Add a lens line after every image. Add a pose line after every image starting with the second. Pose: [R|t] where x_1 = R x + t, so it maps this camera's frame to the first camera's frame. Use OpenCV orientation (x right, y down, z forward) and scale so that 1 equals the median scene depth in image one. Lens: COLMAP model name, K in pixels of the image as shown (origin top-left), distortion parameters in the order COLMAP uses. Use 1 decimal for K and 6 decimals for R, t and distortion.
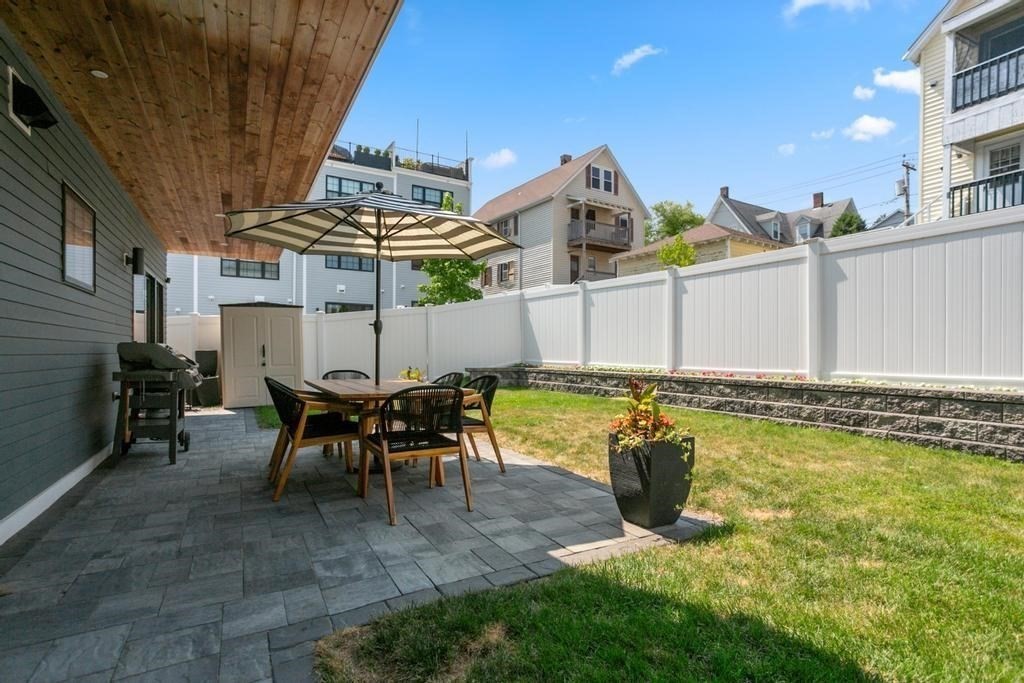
lens RADIAL K [[487.4, 0, 484.4], [0, 487.4, 354.9], [0, 0, 1]] dist [-0.012077, 0.012914]
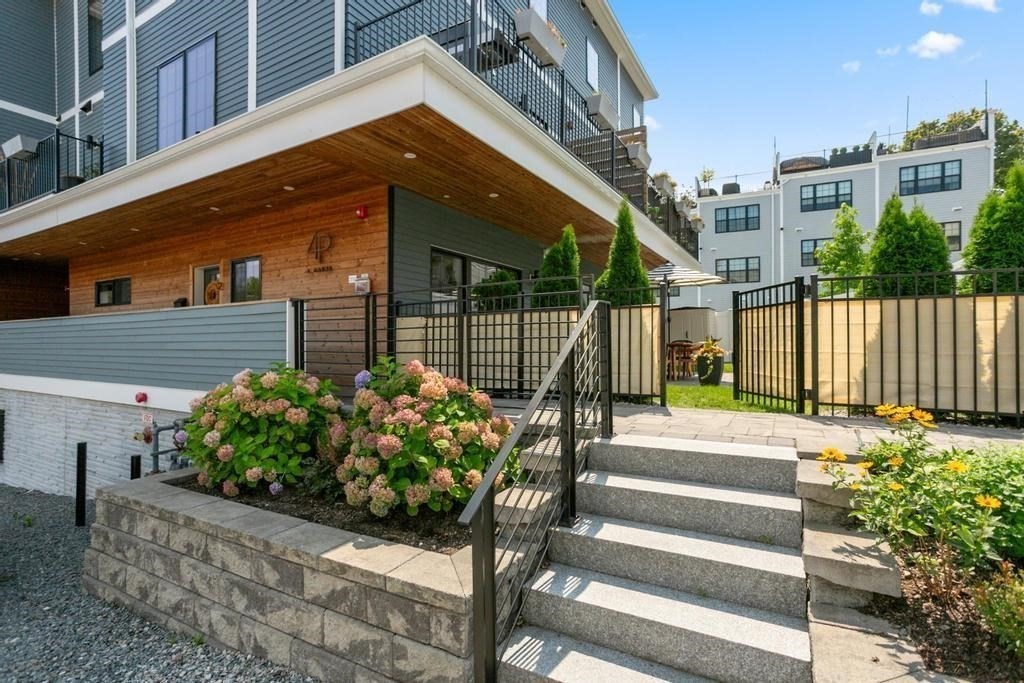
lens RADIAL K [[487.4, 0, 516.0], [0, 487.4, 349.0], [0, 0, 1]] dist [-0.012077, 0.012914]
pose [[0.539207, 0.002187, -0.842170, 0.678307], [-0.003726, 0.999993, 0.000211, 0.044596], [0.842165, 0.003024, 0.539212, -0.456270]]
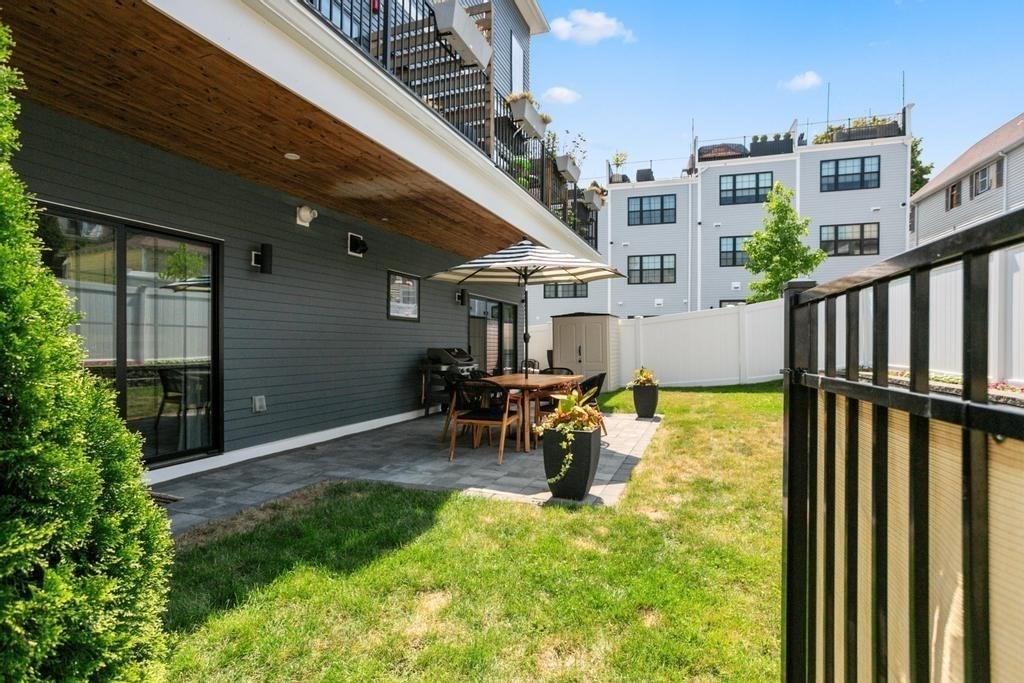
lens RADIAL K [[487.4, 0, 525.2], [0, 487.4, 352.0], [0, 0, 1]] dist [-0.012077, 0.012914]
pose [[0.669511, 0.011204, -0.742718, 0.398616], [-0.007416, 0.999937, 0.008399, -0.013410], [0.742765, -0.000115, 0.669552, 0.022154]]
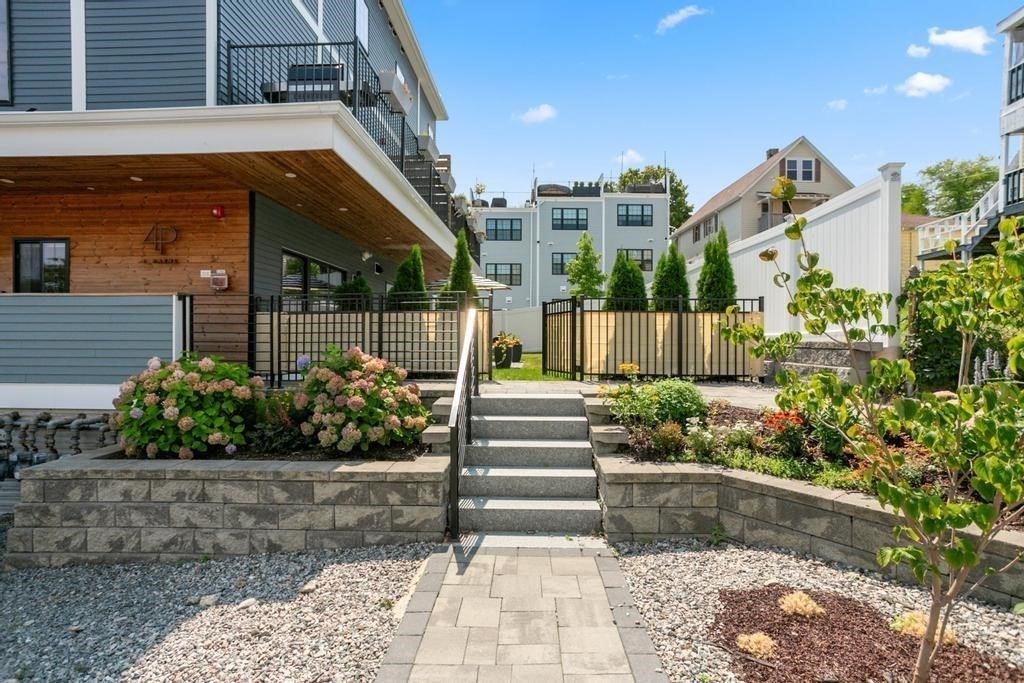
lens RADIAL K [[487.4, 0, 516.5], [0, 487.4, 357.0], [0, 0, 1]] dist [-0.012077, 0.012914]
pose [[0.861281, 0.016259, -0.507868, 0.729583], [-0.003264, 0.999644, 0.026468, 0.048762], [0.508118, -0.021139, 0.861028, -0.636836]]
